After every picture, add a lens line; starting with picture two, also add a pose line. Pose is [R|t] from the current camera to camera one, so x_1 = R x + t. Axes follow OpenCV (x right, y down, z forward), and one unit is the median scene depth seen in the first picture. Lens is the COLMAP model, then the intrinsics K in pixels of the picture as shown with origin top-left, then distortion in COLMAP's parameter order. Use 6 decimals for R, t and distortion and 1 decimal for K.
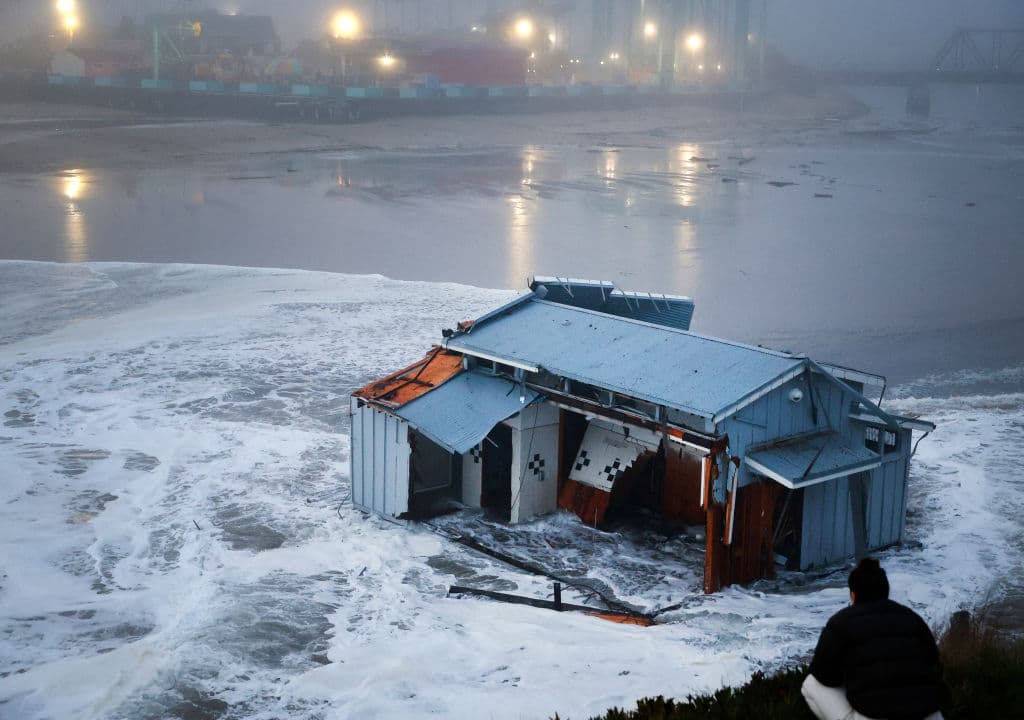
lens RADIAL K [[1501.7, 0, 512.0], [0, 1501.7, 360.0], [0, 0, 1]] dist [0.075029, 0.051942]
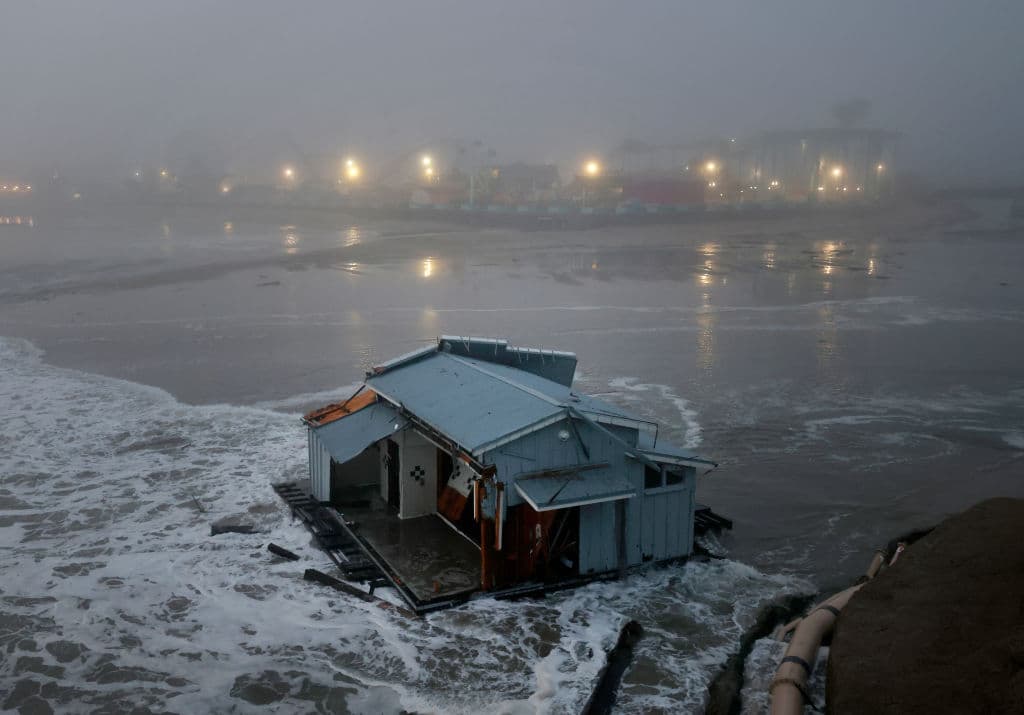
lens RADIAL K [[905.3, 0, 512.0], [0, 905.3, 357.5], [0, 0, 1]] dist [0.109761, 0.001596]
pose [[0.958416, 0.032868, -0.283475, 0.329365], [-0.038062, 0.999193, -0.012833, -0.028506], [0.282824, 0.023089, 0.958894, 0.229931]]
